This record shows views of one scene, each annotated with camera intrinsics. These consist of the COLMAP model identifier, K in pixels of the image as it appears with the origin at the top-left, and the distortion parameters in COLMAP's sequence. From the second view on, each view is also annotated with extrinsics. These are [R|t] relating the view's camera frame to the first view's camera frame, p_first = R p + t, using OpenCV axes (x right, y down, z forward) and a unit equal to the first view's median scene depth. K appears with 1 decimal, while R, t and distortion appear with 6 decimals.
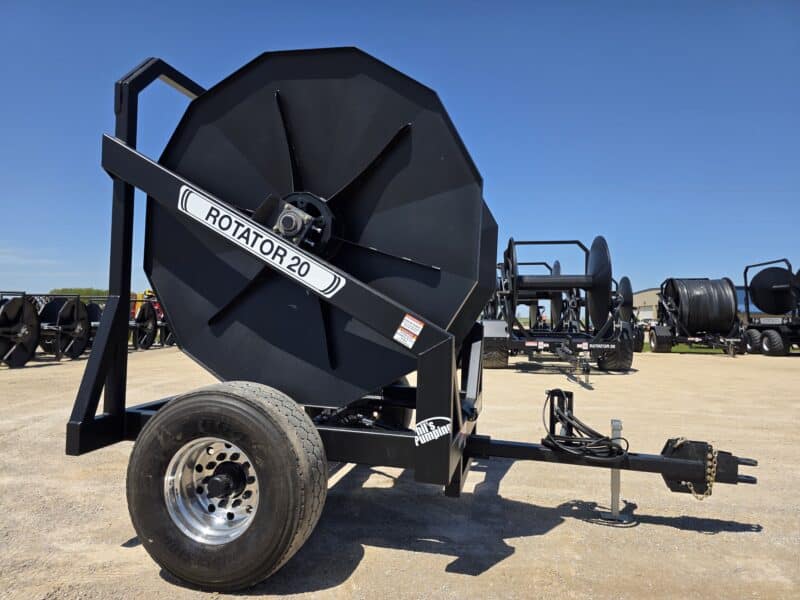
lens RADIAL K [[524.1, 0, 399.1], [0, 524.1, 286.8], [0, 0, 1]] dist [0.069638, -0.070625]
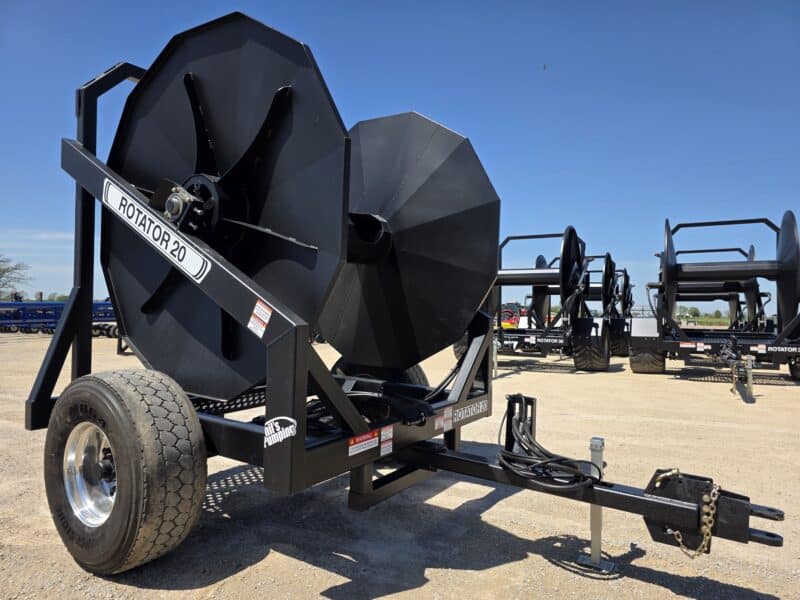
lens RADIAL K [[528.6, 0, 397.5], [0, 528.6, 290.6], [0, 0, 1]] dist [0.067339, -0.069944]
pose [[0.939628, -0.014145, -0.341904, 0.457261], [0.018097, 0.999801, 0.008371, 0.028344], [0.341717, -0.014053, 0.939698, 0.197040]]
